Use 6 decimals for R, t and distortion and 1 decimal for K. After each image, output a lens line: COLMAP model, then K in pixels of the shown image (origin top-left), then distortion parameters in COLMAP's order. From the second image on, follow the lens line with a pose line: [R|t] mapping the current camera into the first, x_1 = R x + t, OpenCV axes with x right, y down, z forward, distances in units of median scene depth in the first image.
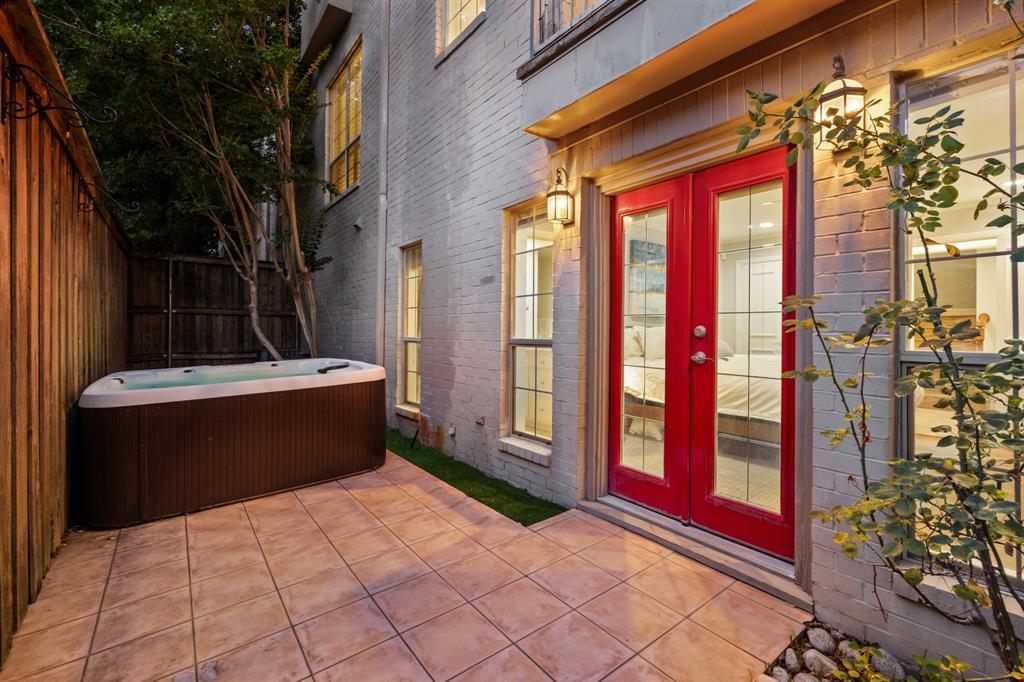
lens RADIAL K [[451.2, 0, 512.3], [0, 451.2, 322.9], [0, 0, 1]] dist [-0.015373, 0.000380]
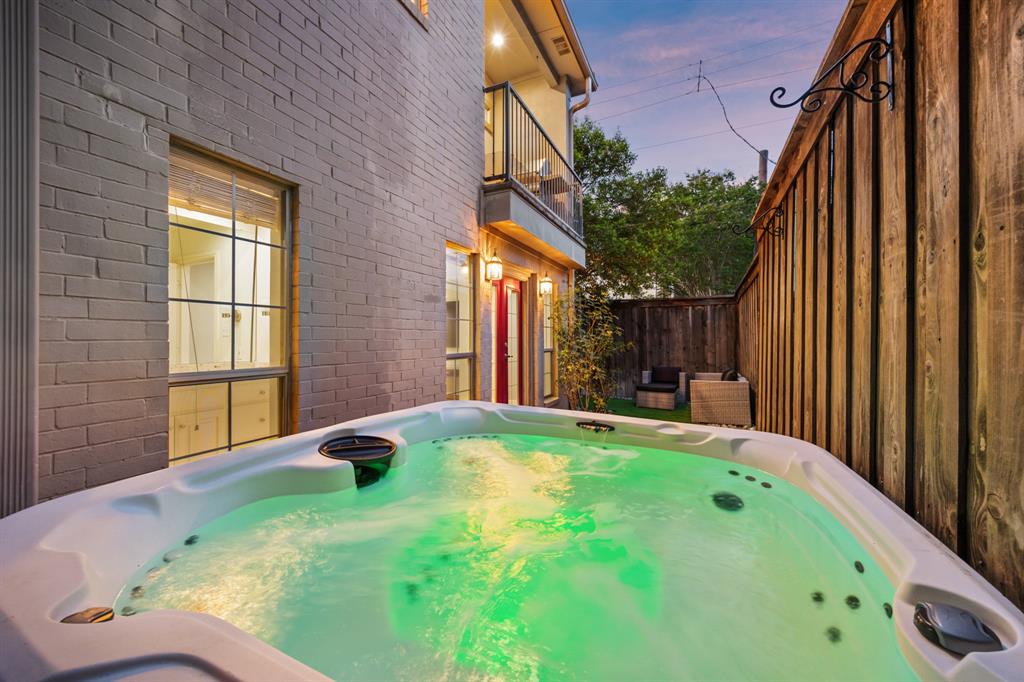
lens RADIAL K [[416.7, 0, 505.1], [0, 416.7, 345.2], [0, 0, 1]] dist [-0.000703, -0.000147]
pose [[-0.462395, -0.009615, 0.886622, -0.740013], [-0.006199, 0.999952, 0.007611, 0.001869], [-0.886652, -0.001977, -0.462432, 0.983224]]
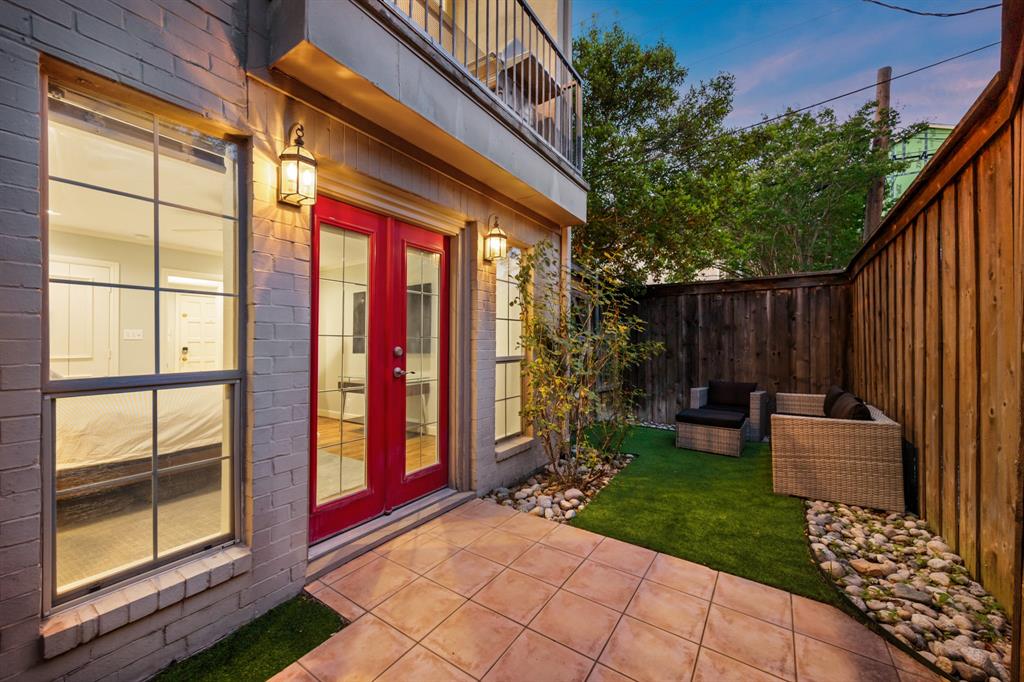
lens RADIAL K [[407.8, 0, 510.8], [0, 407.8, 358.3], [0, 0, 1]] dist [0.000777, 0.000096]
pose [[-0.341707, -0.033176, 0.939221, -0.375587], [-0.004280, 0.999421, 0.033746, -0.000061], [-0.939797, 0.007511, -0.341651, 0.549808]]
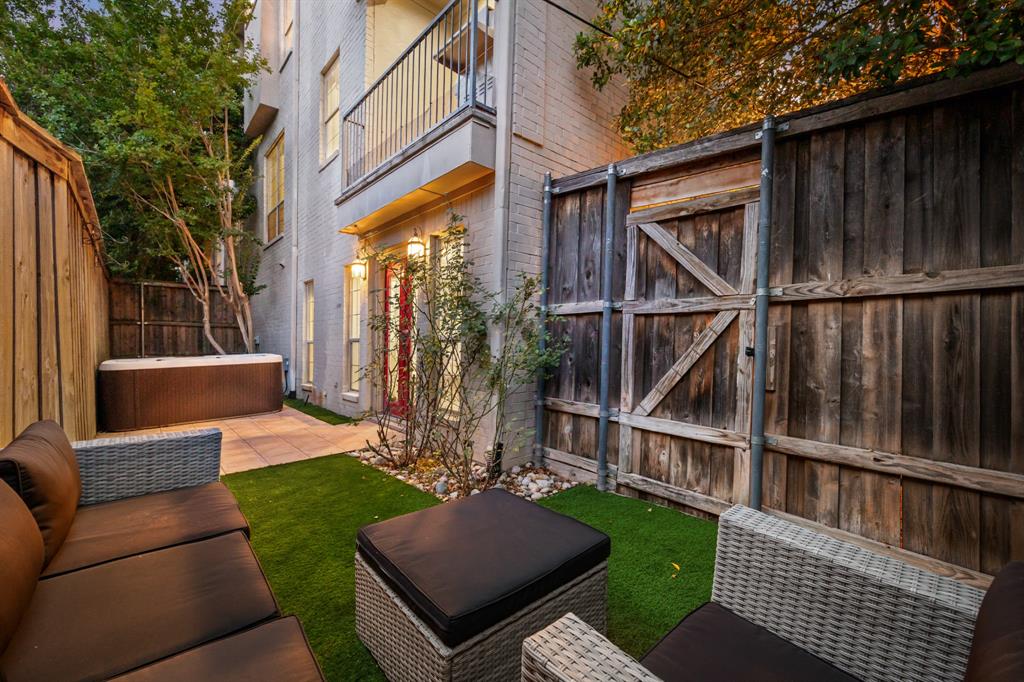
lens RADIAL K [[416.7, 0, 505.1], [0, 416.7, 345.2], [0, 0, 1]] dist [-0.000703, -0.000147]
pose [[0.997298, 0.000206, 0.073467, 0.353181], [-0.001722, 0.999787, 0.020568, 0.019328], [-0.073447, -0.020639, 0.997086, -0.508711]]
